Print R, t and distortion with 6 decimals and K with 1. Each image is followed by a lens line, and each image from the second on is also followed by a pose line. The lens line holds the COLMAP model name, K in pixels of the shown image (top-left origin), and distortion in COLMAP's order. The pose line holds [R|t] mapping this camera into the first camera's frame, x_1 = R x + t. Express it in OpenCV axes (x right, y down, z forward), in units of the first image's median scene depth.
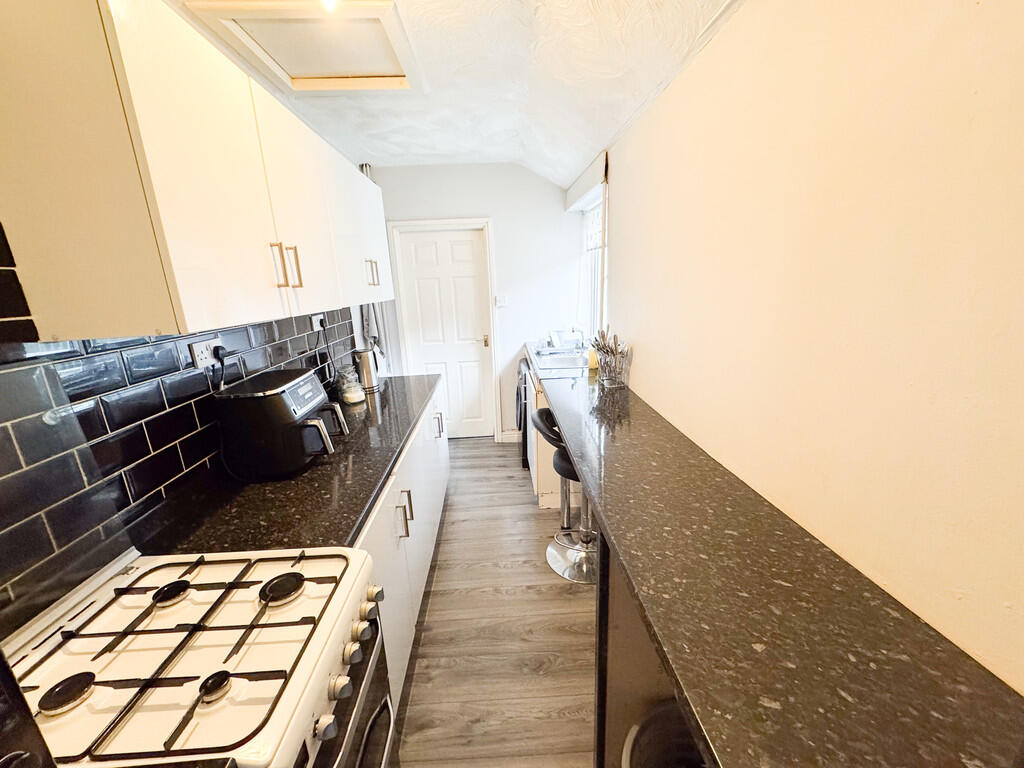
lens RADIAL K [[408.0, 0, 512.0], [0, 408.0, 384.0], [0, 0, 1]] dist [0.001367, 0.000068]
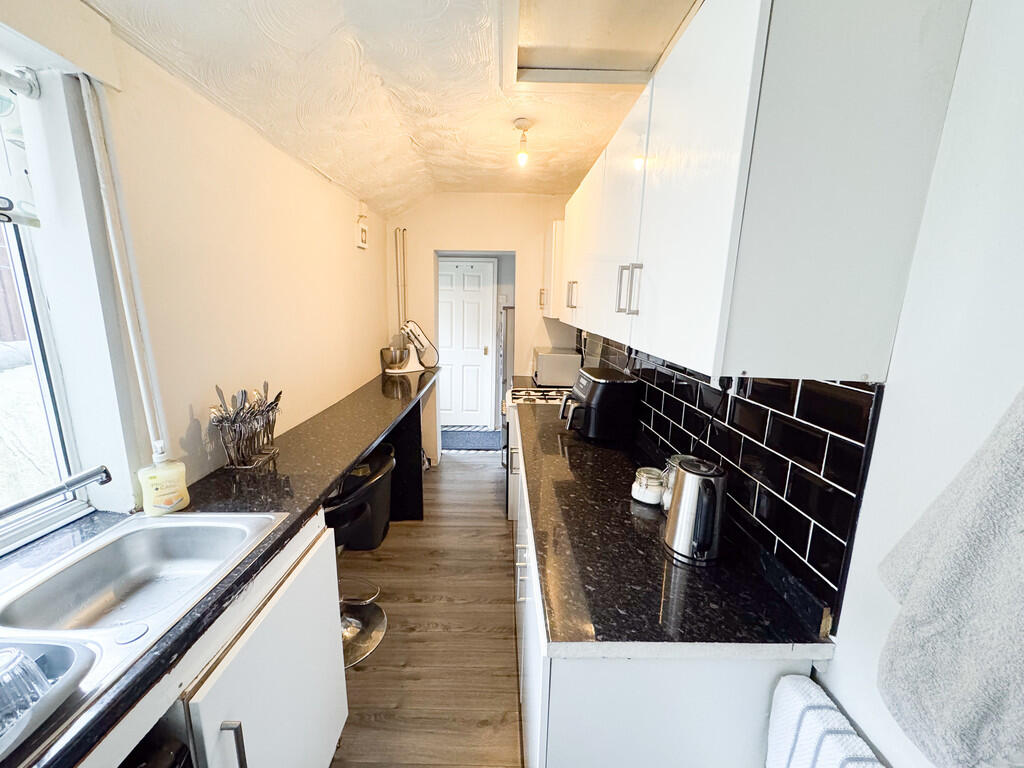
lens RADIAL K [[408.0, 0, 512.0], [0, 408.0, 384.0], [0, 0, 1]] dist [0.001367, 0.000068]
pose [[-0.999498, -0.021952, 0.022851, -0.206061], [-0.009263, 0.892063, 0.451815, -0.465429], [-0.030303, 0.451377, -0.891819, 1.676078]]
